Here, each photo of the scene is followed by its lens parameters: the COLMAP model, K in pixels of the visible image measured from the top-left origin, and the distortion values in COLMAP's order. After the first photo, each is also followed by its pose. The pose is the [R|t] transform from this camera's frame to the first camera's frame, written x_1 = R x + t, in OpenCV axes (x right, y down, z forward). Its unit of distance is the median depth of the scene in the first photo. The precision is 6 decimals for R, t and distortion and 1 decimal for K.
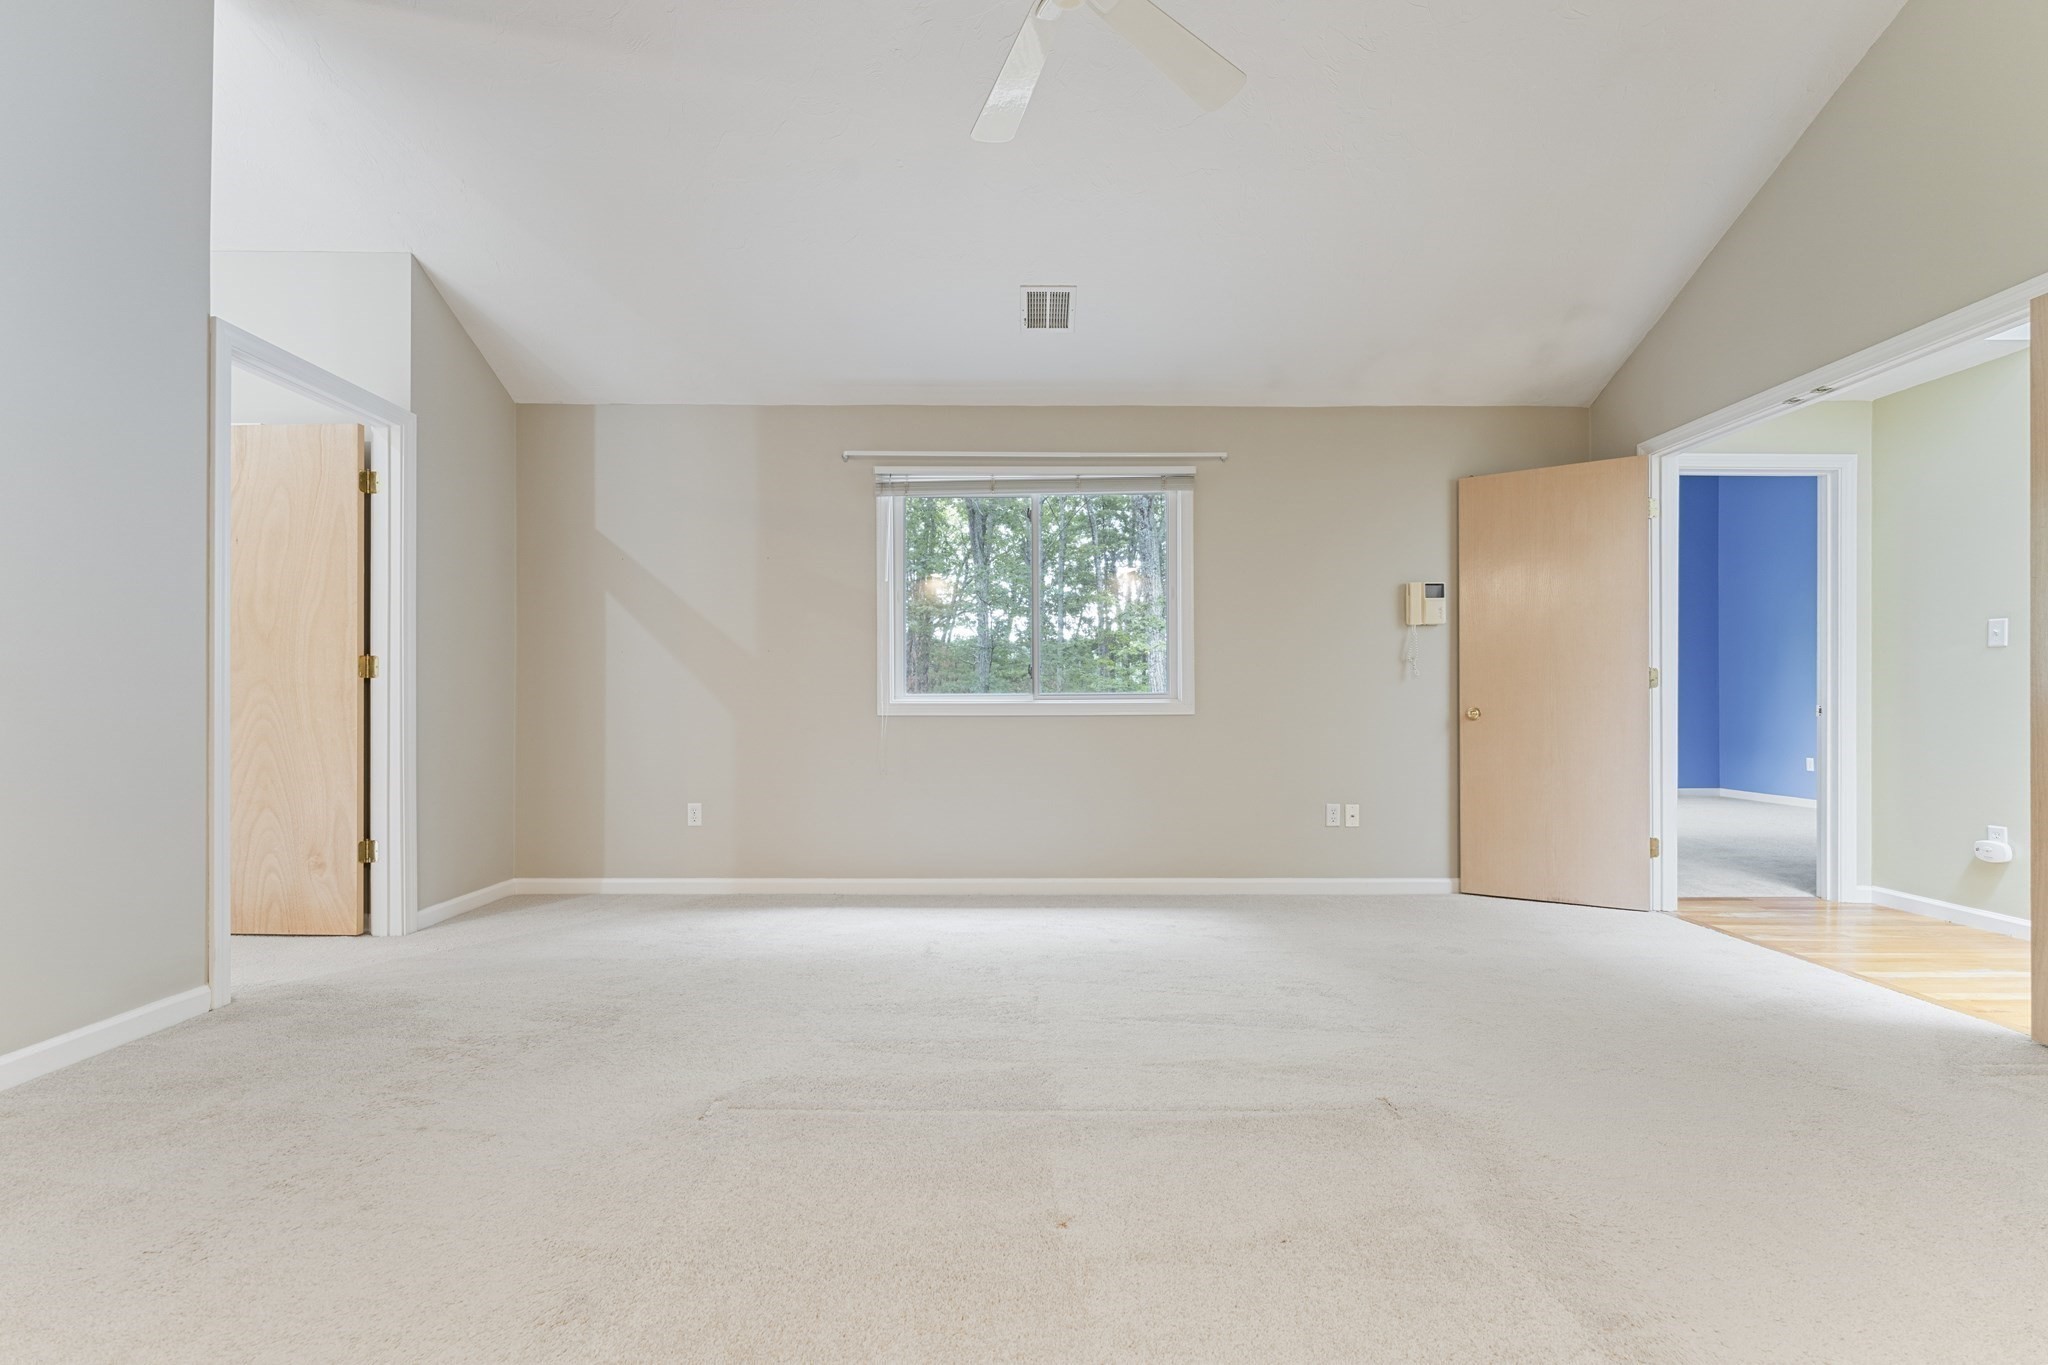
lens RADIAL K [[884.2, 0, 1022.4], [0, 884.2, 710.2], [0, 0, 1]] dist [-0.000114, -0.000105]
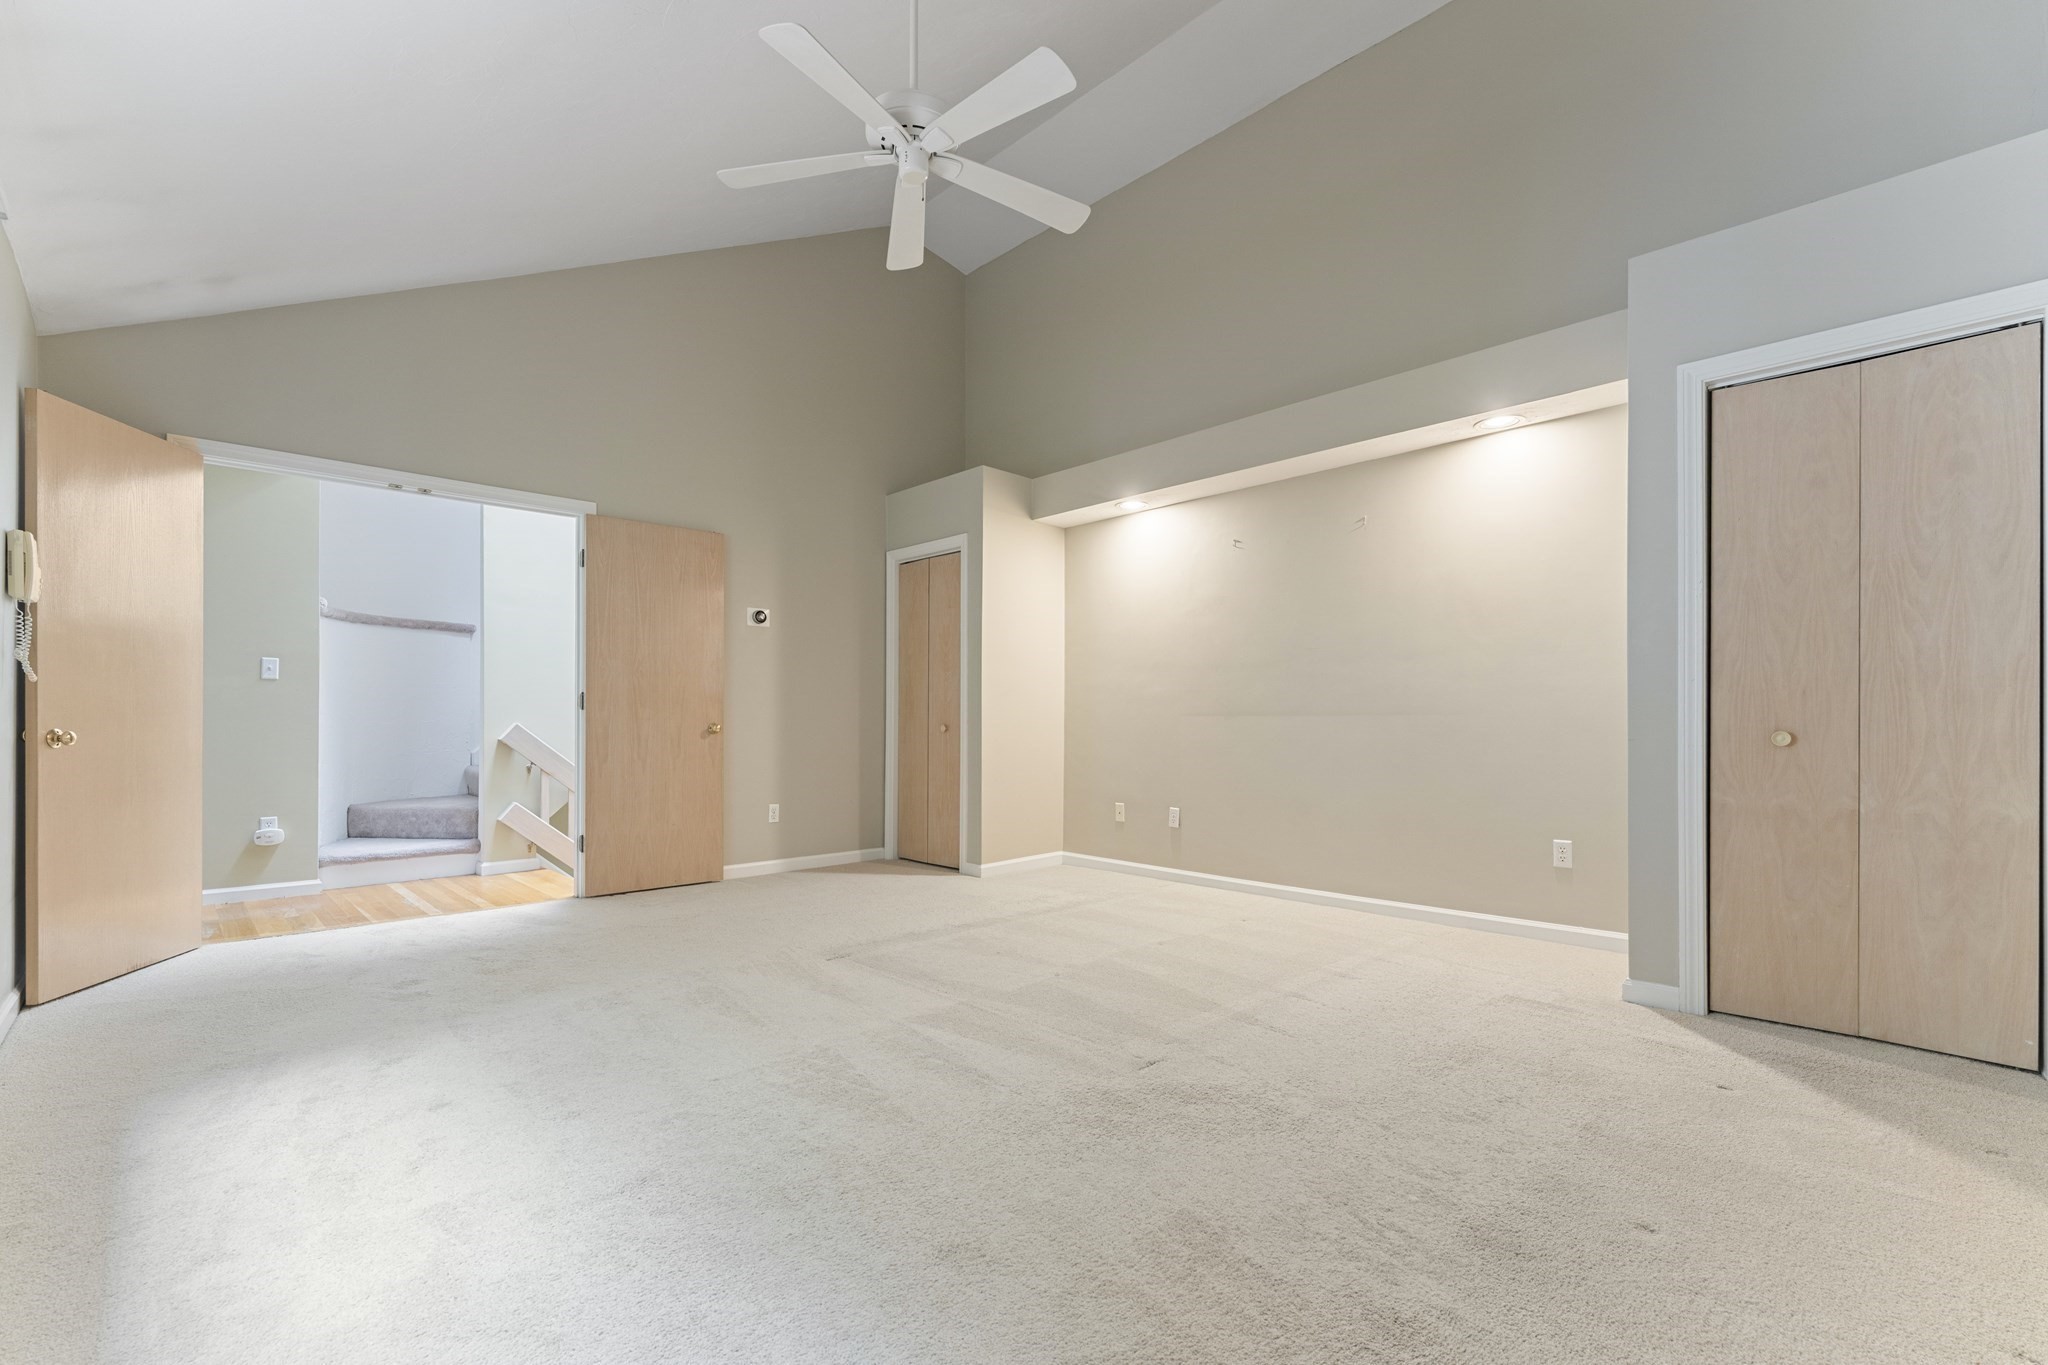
lens RADIAL K [[884.2, 0, 1022.4], [0, 884.2, 710.2], [0, 0, 1]] dist [-0.000114, -0.000105]
pose [[-0.690104, 0.006794, 0.723679, -0.618806], [0.005714, 0.999976, -0.003939, -0.014461], [-0.723688, 0.001417, -0.690126, 1.104183]]
